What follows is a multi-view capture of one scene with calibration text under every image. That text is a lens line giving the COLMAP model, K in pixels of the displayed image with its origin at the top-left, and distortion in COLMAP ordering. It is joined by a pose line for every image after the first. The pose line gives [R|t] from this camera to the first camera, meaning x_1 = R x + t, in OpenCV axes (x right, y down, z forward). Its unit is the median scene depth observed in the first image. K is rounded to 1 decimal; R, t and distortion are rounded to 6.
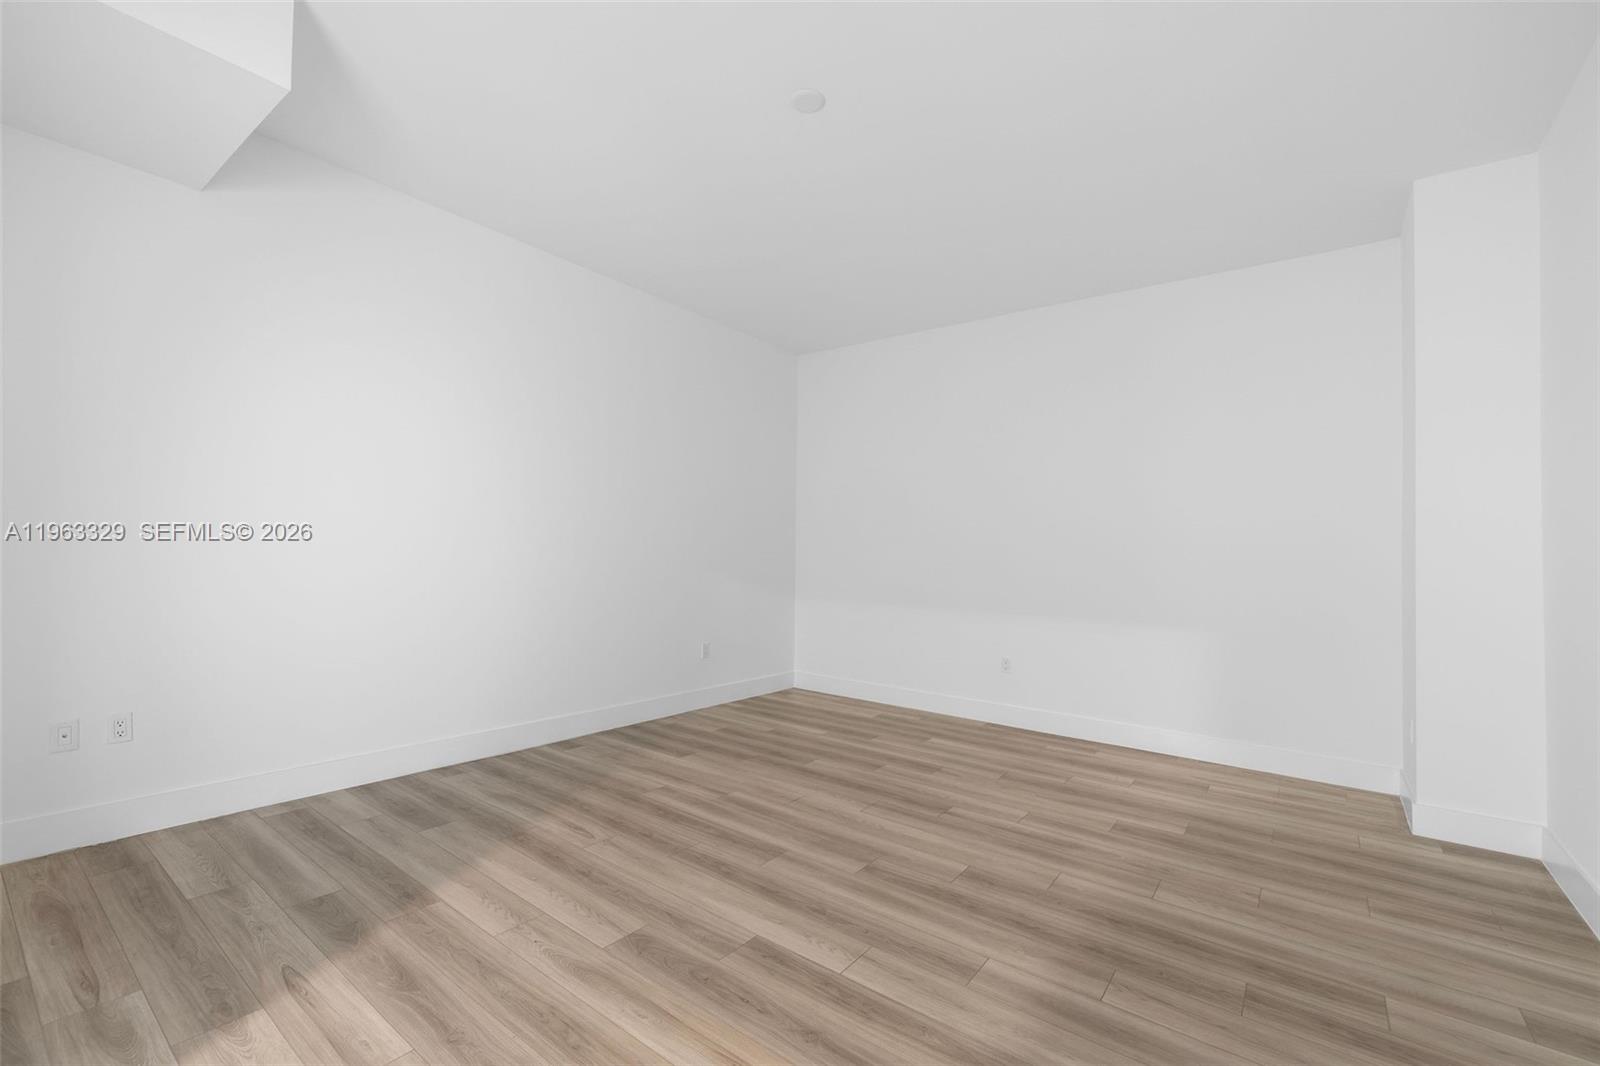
lens RADIAL K [[671.3, 0, 796.4], [0, 671.3, 535.5], [0, 0, 1]] dist [-0.001016, -0.000171]
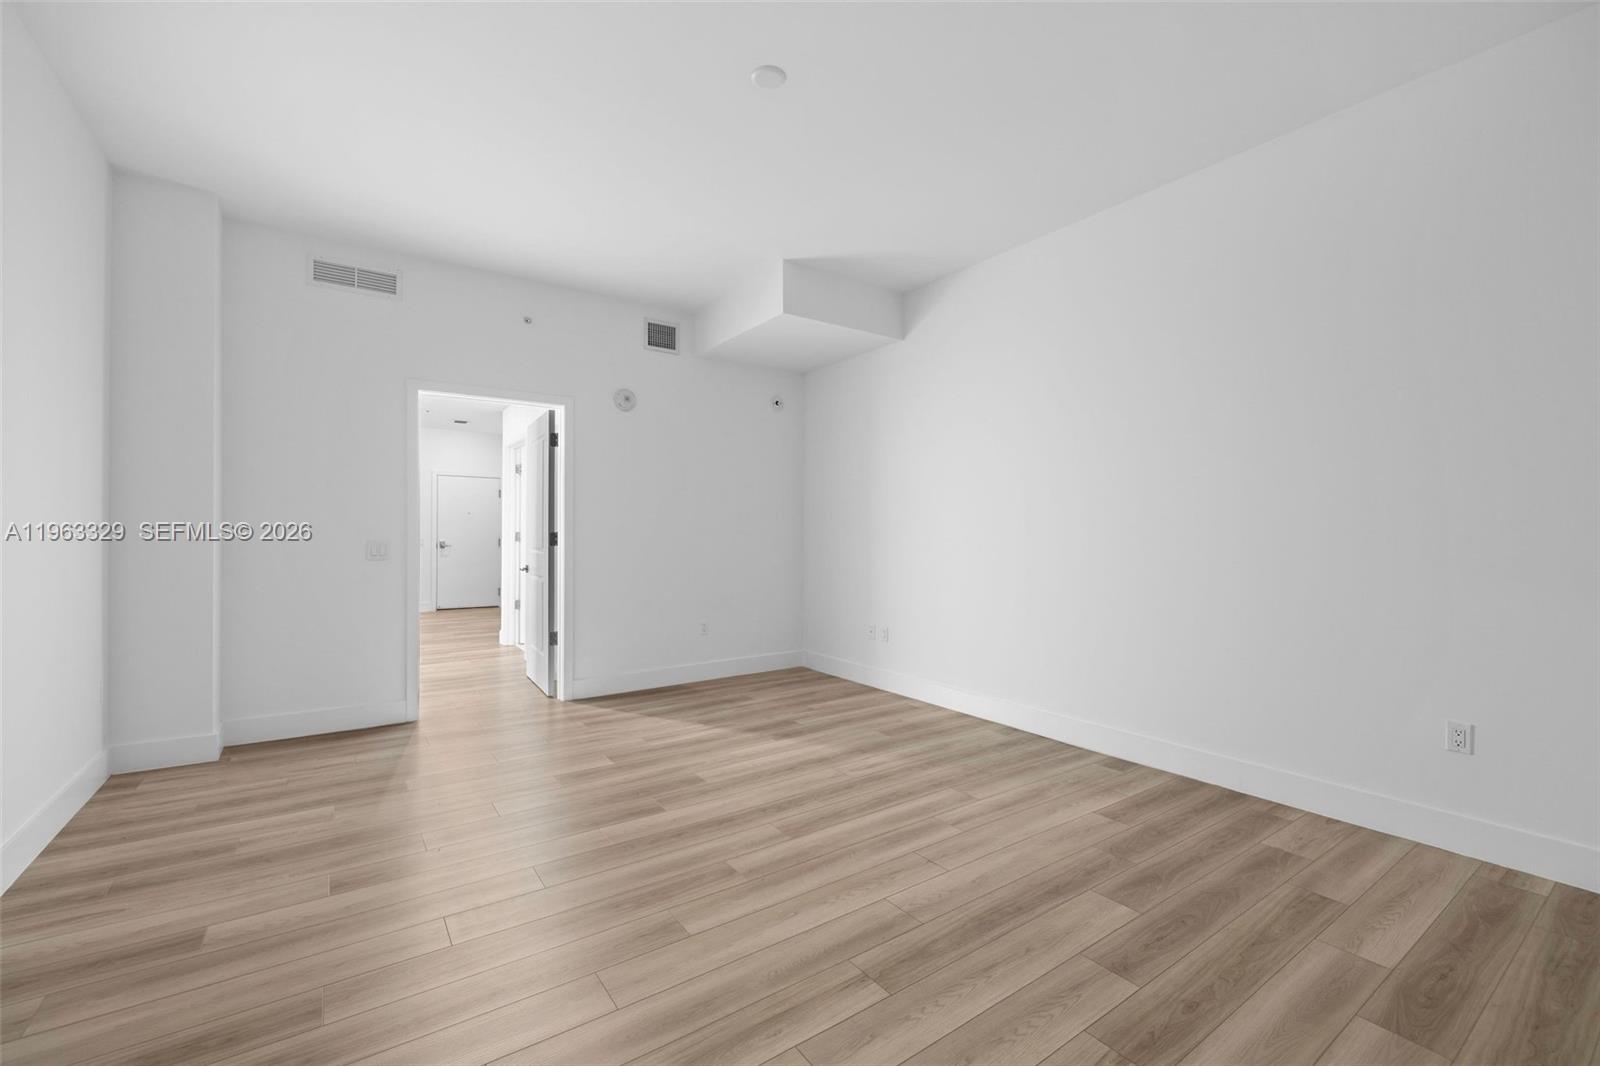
lens RADIAL K [[671.3, 0, 796.4], [0, 671.3, 535.5], [0, 0, 1]] dist [-0.001016, -0.000171]
pose [[-0.295804, -0.024008, -0.954947, 0.800613], [0.016071, 0.999418, -0.030104, 0.043035], [0.955113, -0.024252, -0.295246, 1.108141]]
